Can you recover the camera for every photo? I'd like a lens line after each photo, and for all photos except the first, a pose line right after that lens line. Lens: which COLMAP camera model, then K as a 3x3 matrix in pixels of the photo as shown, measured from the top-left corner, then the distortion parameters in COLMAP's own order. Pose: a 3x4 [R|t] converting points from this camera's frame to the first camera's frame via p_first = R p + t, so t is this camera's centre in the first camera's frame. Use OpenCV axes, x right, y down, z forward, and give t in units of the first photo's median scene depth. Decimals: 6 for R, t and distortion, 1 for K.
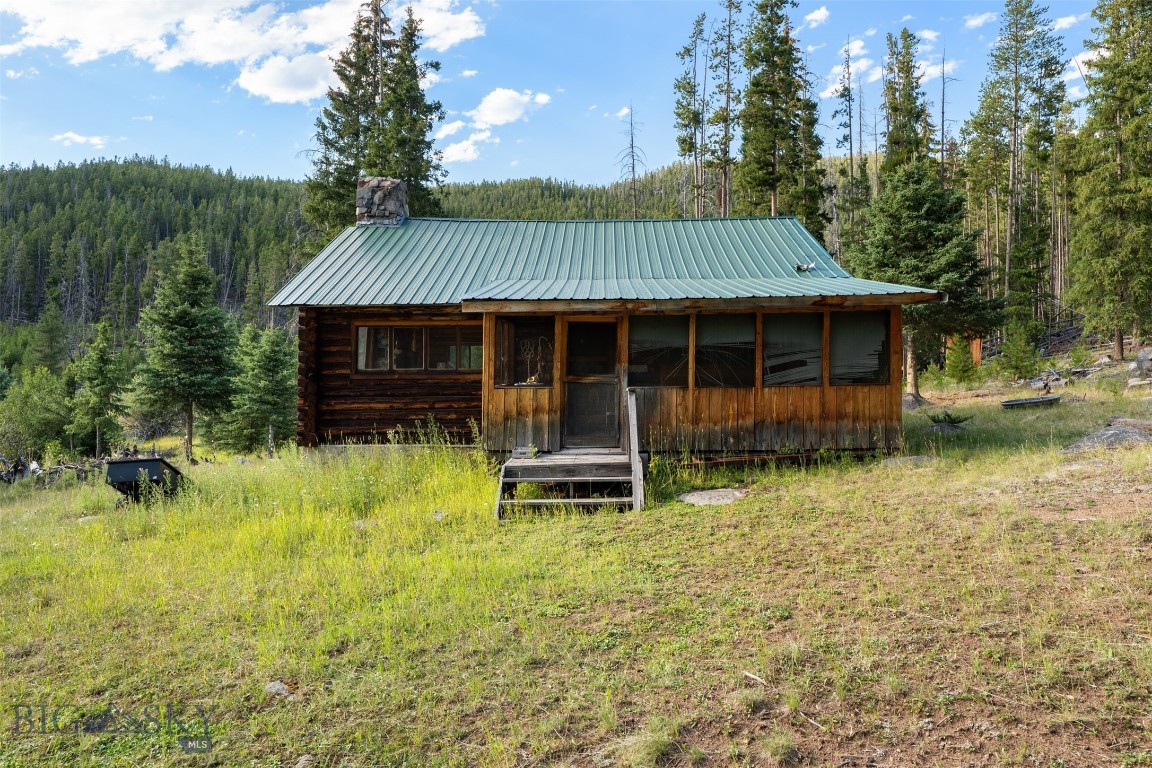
lens RADIAL K [[773.7, 0, 579.6], [0, 773.7, 351.7], [0, 0, 1]] dist [-0.007708, -0.003850]
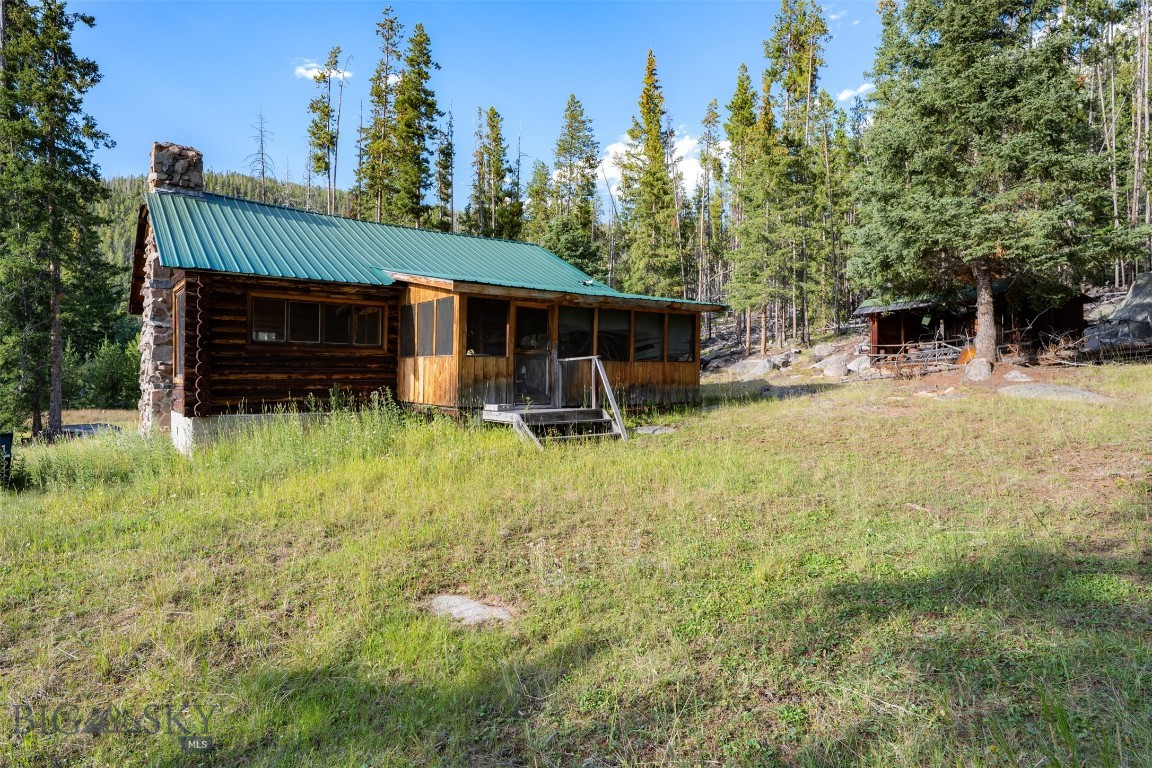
lens RADIAL K [[672.9, 0, 582.8], [0, 672.9, 381.7], [0, 0, 1]] dist [-0.005253, -0.001460]
pose [[0.787403, 0.010383, 0.616351, -0.488397], [-0.026445, 0.999507, 0.016947, 0.051116], [-0.615871, -0.029643, 0.787289, 0.043020]]
